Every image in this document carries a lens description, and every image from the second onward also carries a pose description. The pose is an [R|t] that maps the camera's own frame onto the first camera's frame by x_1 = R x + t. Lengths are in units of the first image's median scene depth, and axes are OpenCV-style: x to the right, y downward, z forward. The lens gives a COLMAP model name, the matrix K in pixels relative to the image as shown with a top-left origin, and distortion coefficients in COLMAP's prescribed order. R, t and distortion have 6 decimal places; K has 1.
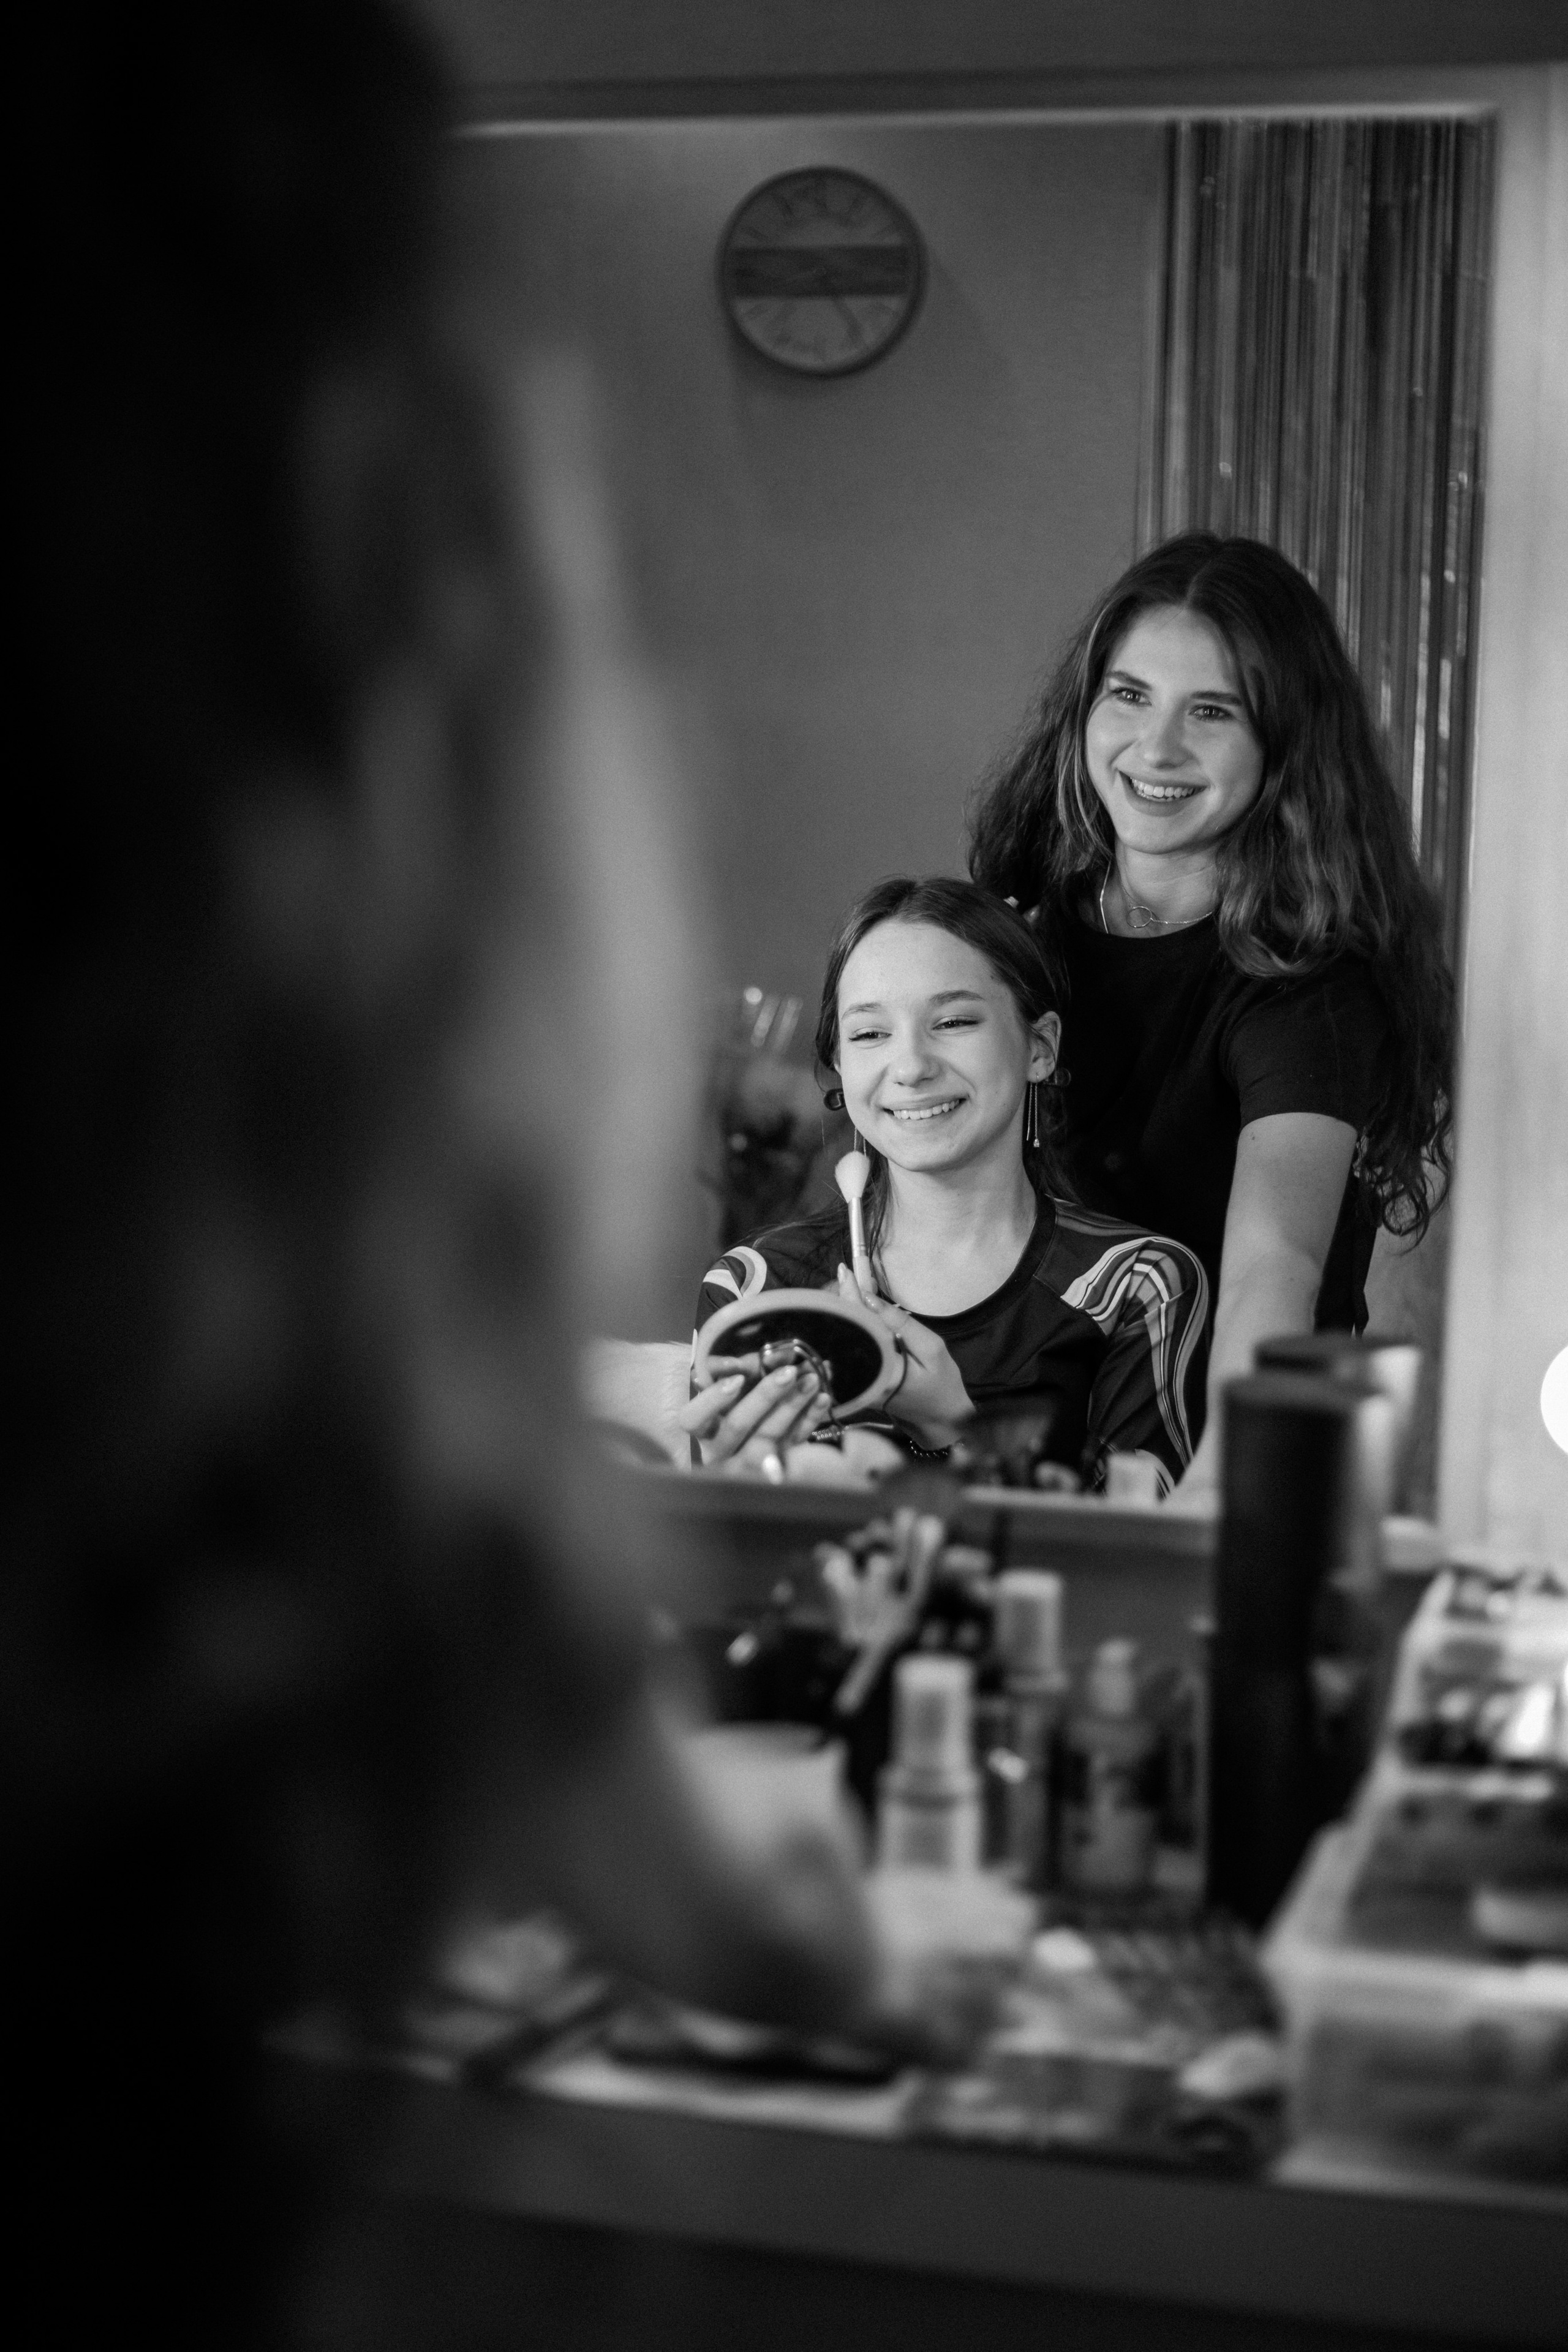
lens RADIAL K [[3586.3, 0, 795.5], [0, 3586.3, 1192.4], [0, 0, 1]] dist [0.045338, 0.000000]
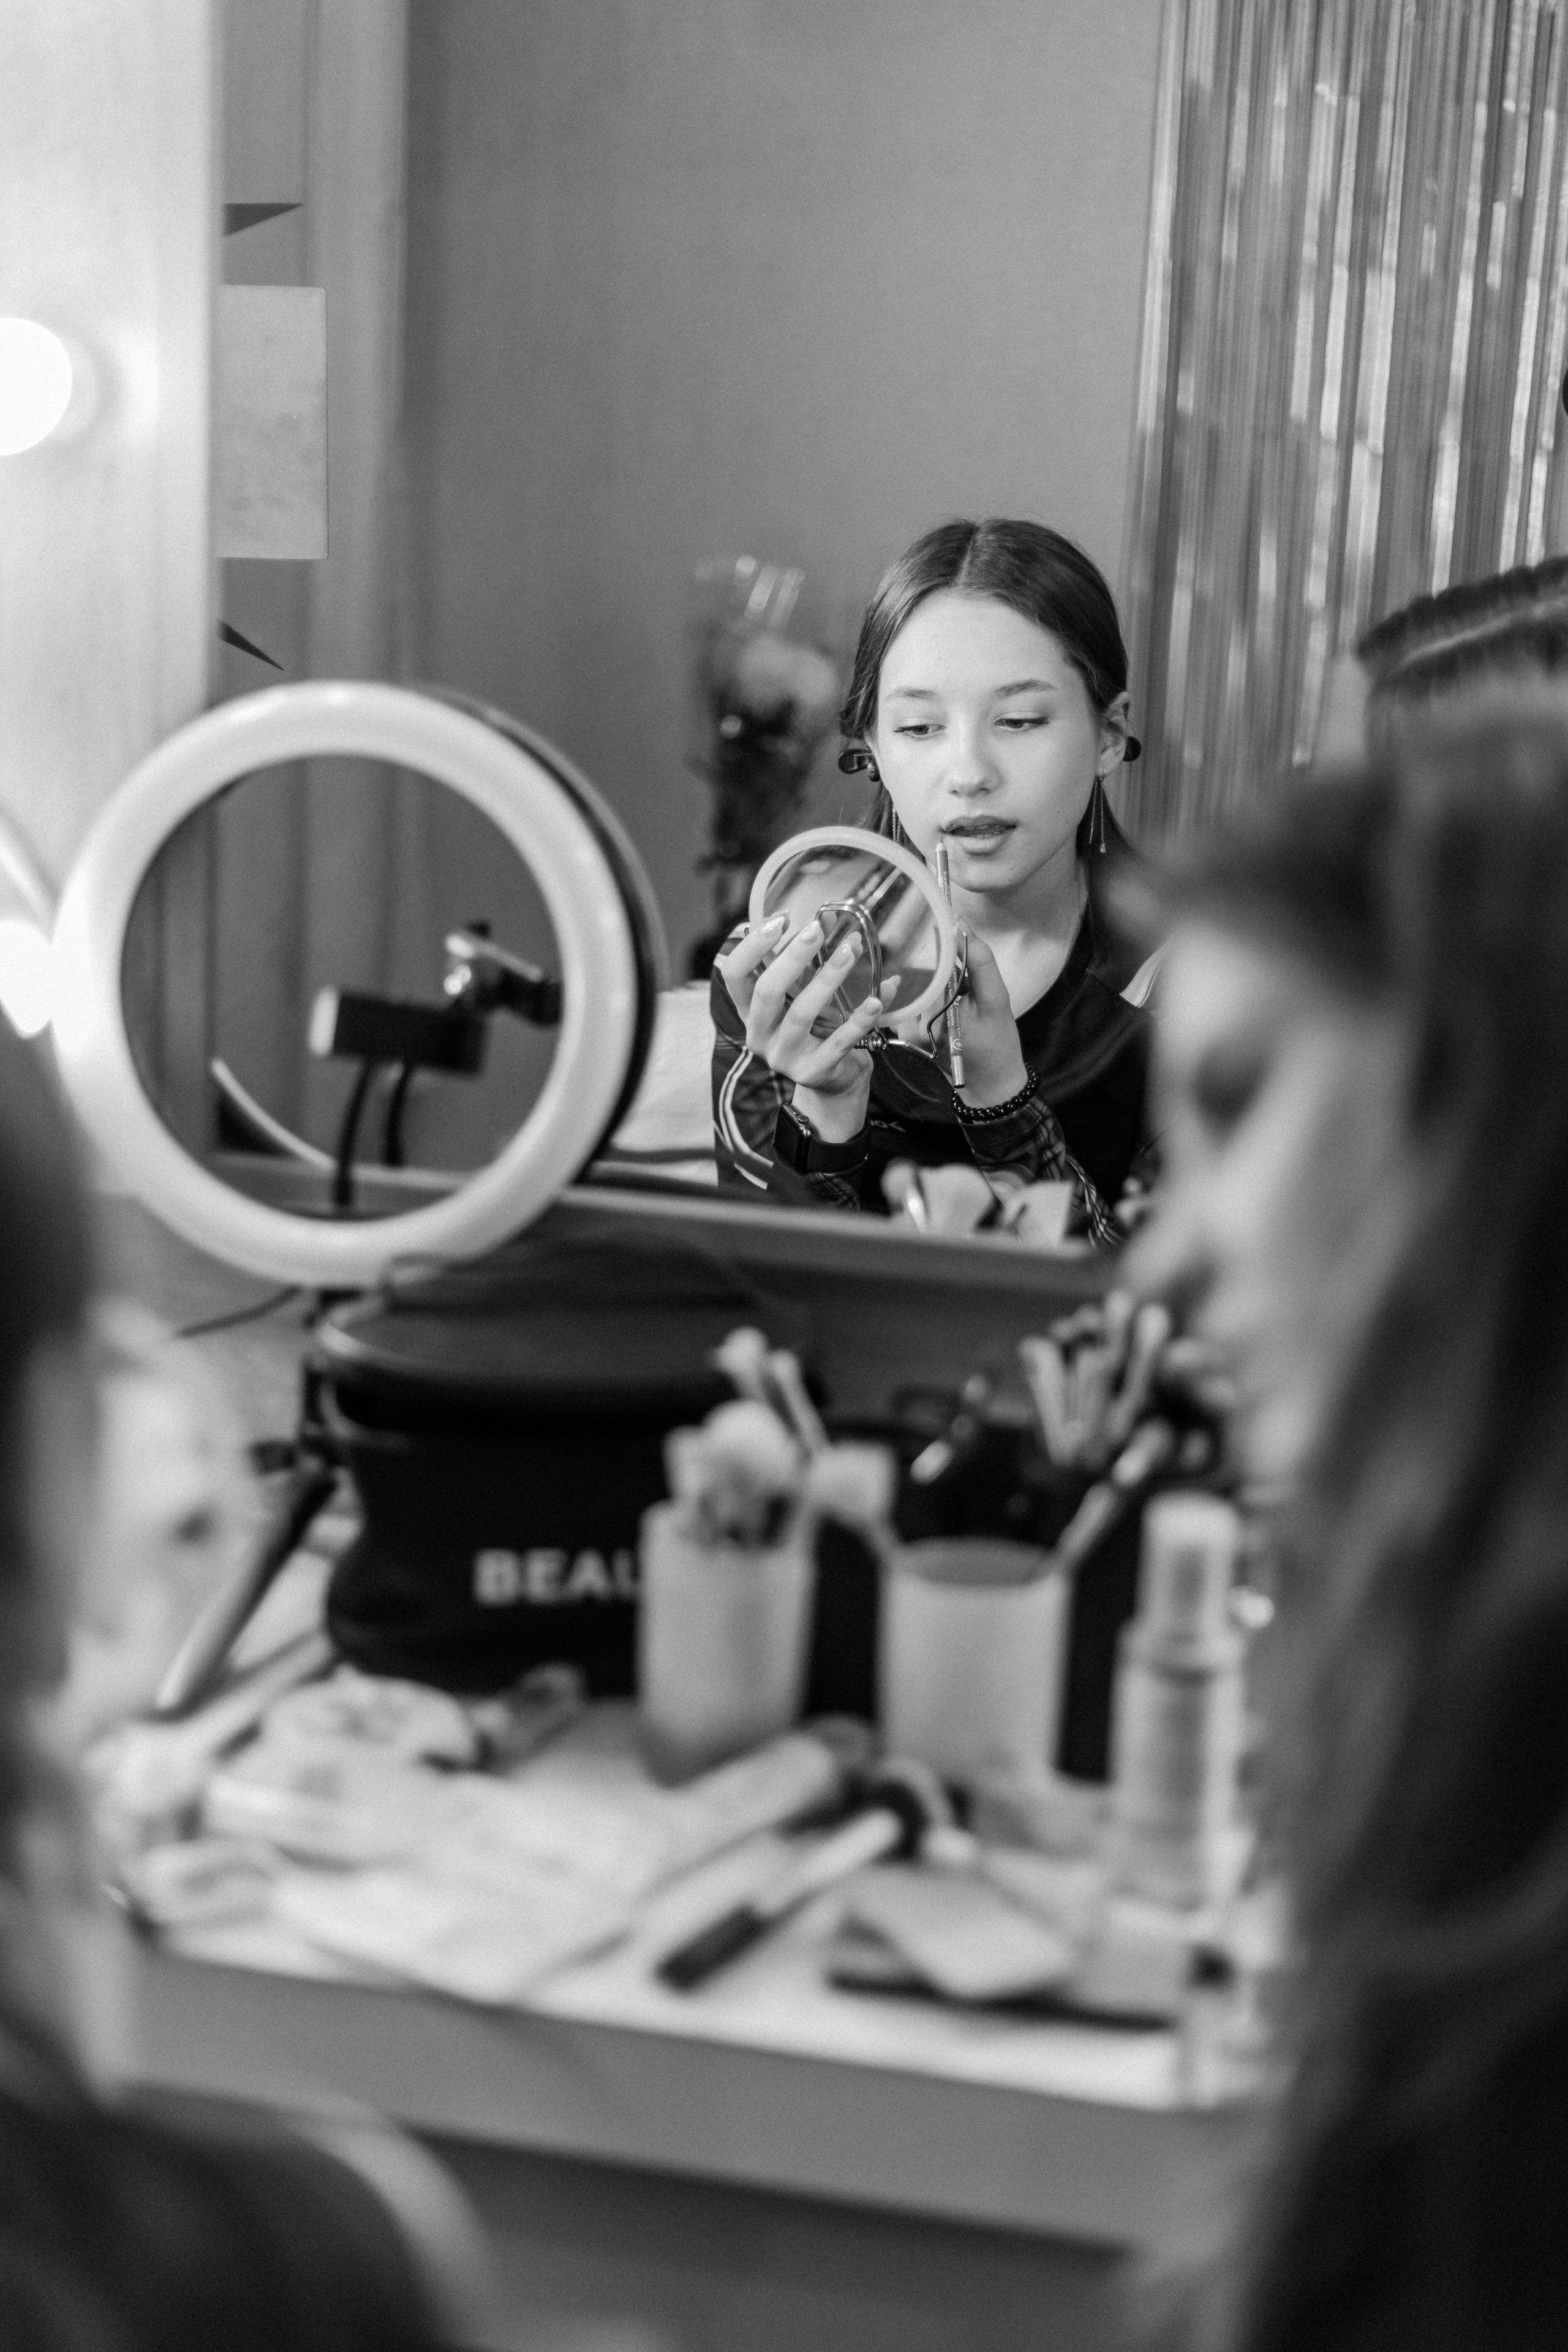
lens RADIAL K [[3586.3, 0, 777.0], [0, 3586.3, 1171.6], [0, 0, 1]] dist [0.045338, 0.000000]
pose [[0.999572, 0.010119, 0.027449, -0.073393], [-0.013513, 0.991887, 0.126406, -0.044975], [-0.025947, -0.126723, 0.991599, 0.172921]]
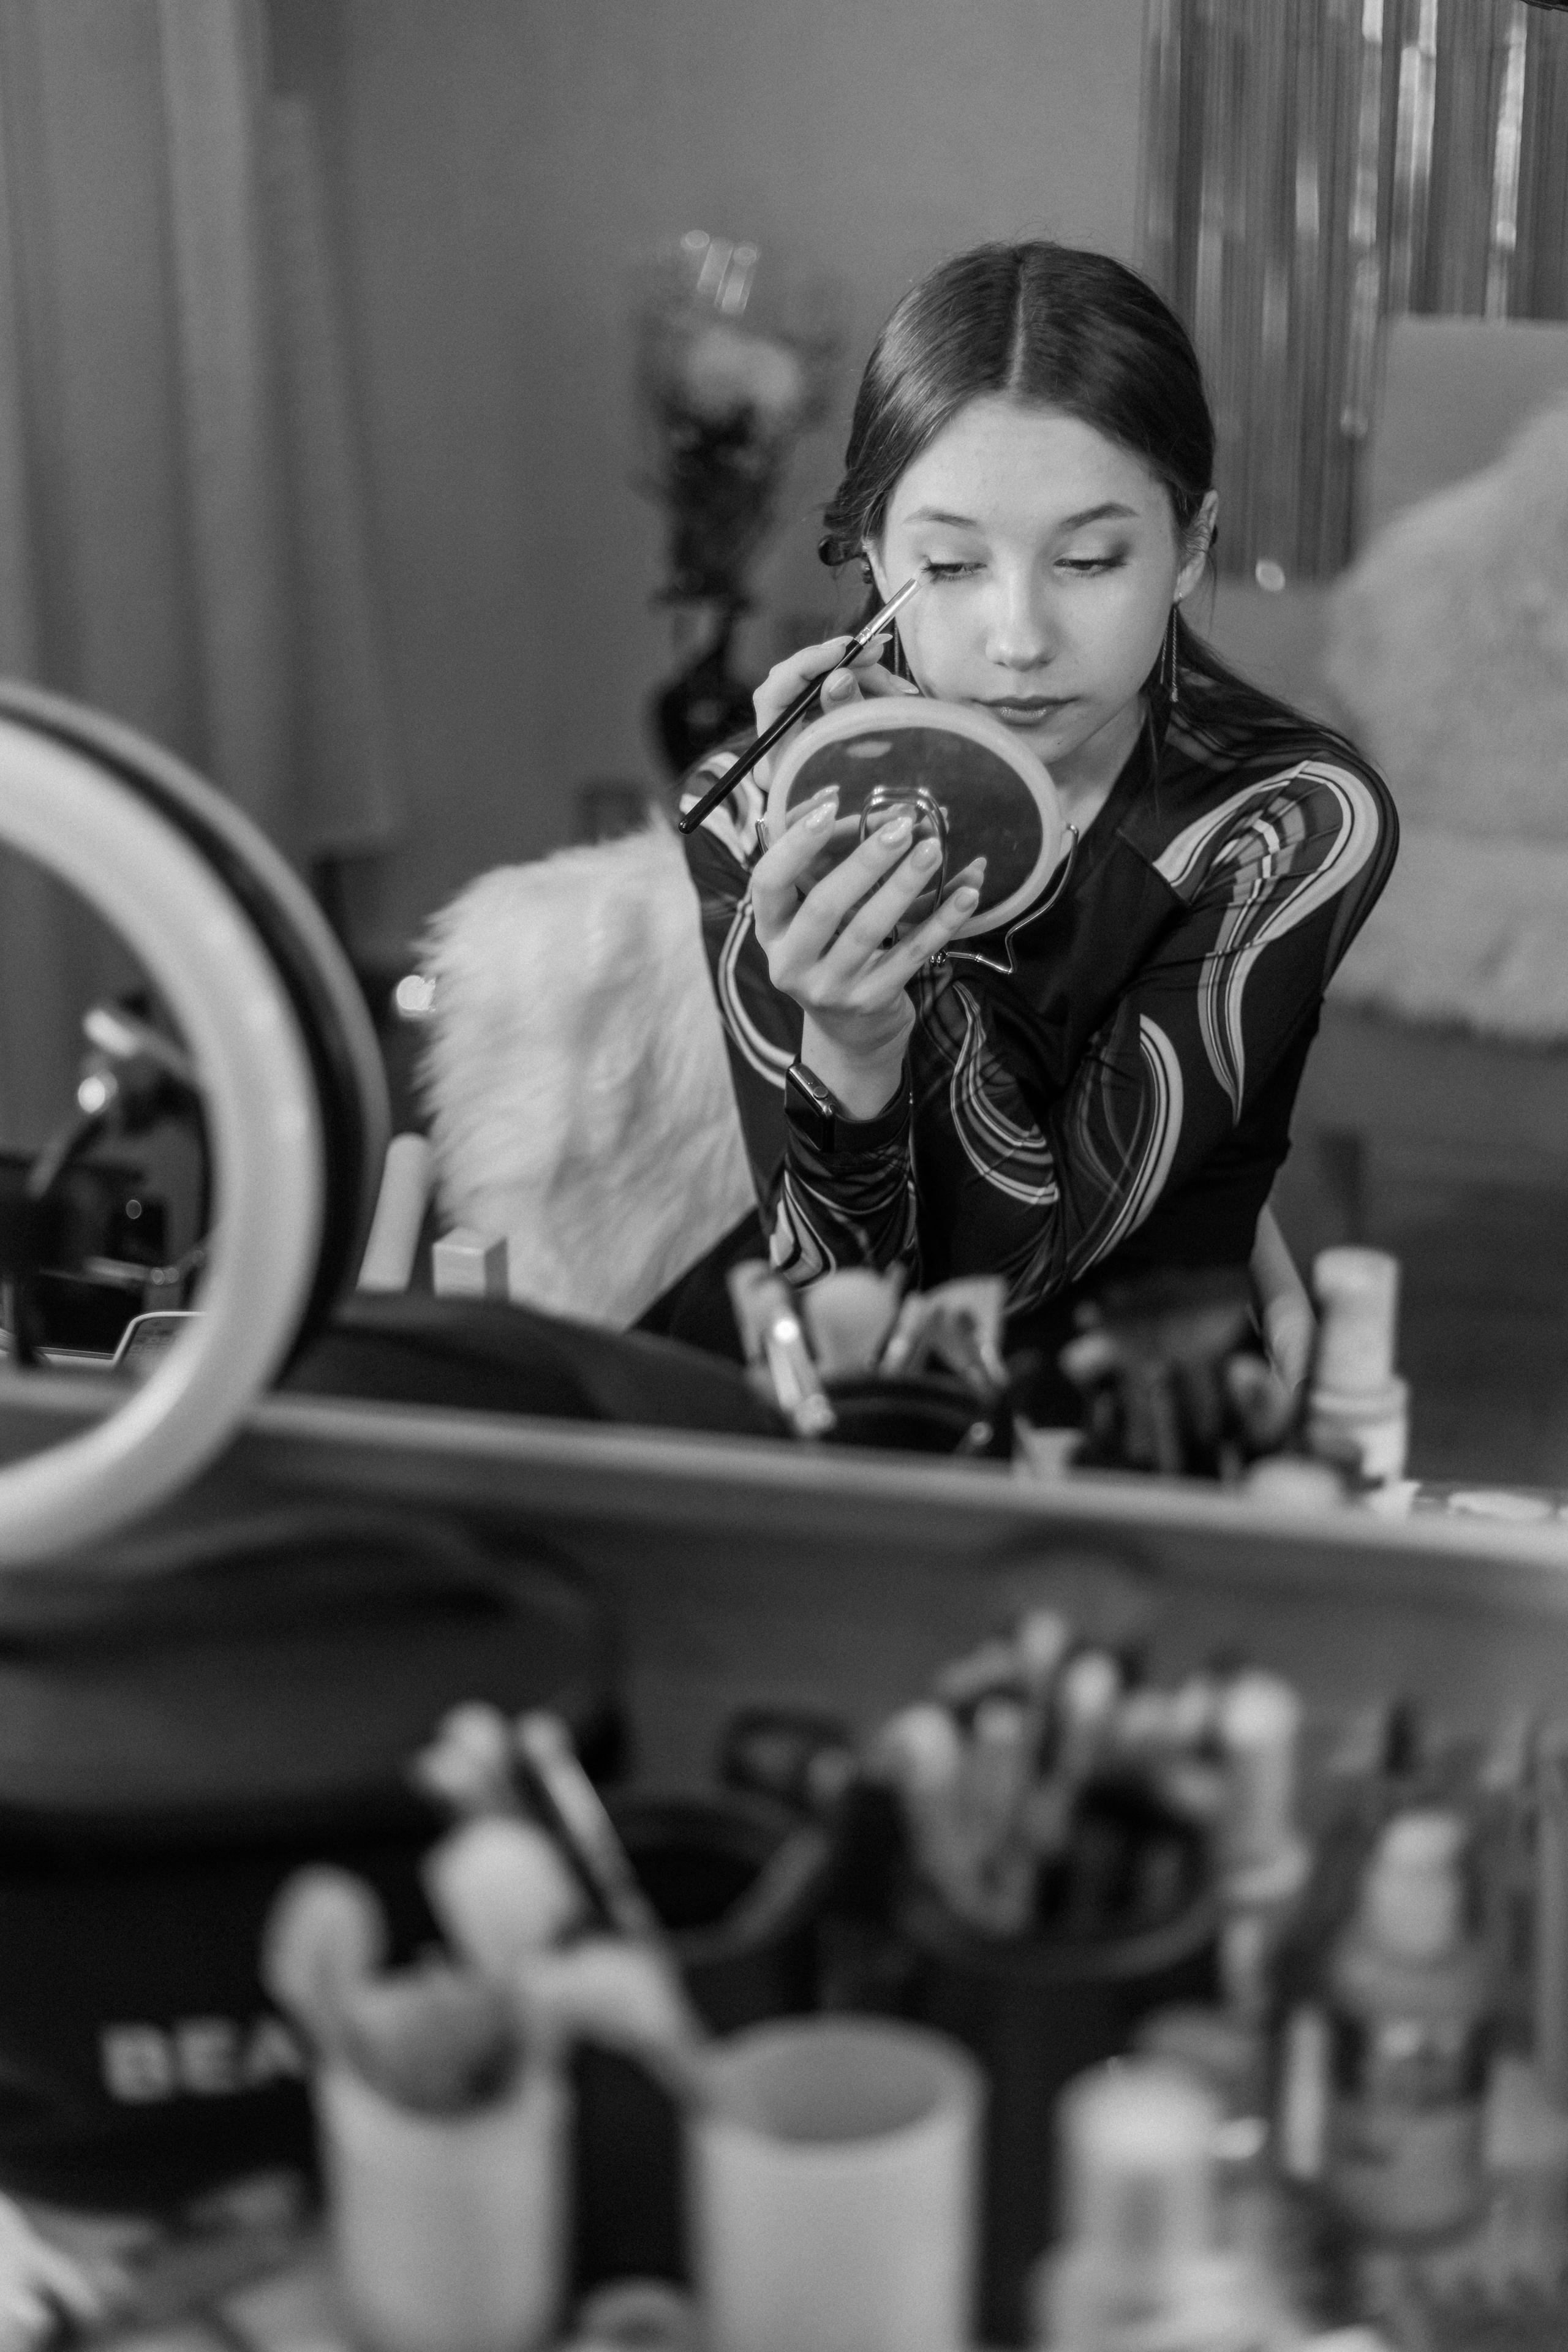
lens RADIAL K [[3586.3, 0, 779.4], [0, 3586.3, 1162.6], [0, 0, 1]] dist [0.045338, 0.000000]
pose [[0.999206, -0.039754, 0.002627, -0.008663], [0.038034, 0.971459, 0.234140, -0.111455], [-0.011860, -0.233854, 0.972199, 0.480856]]
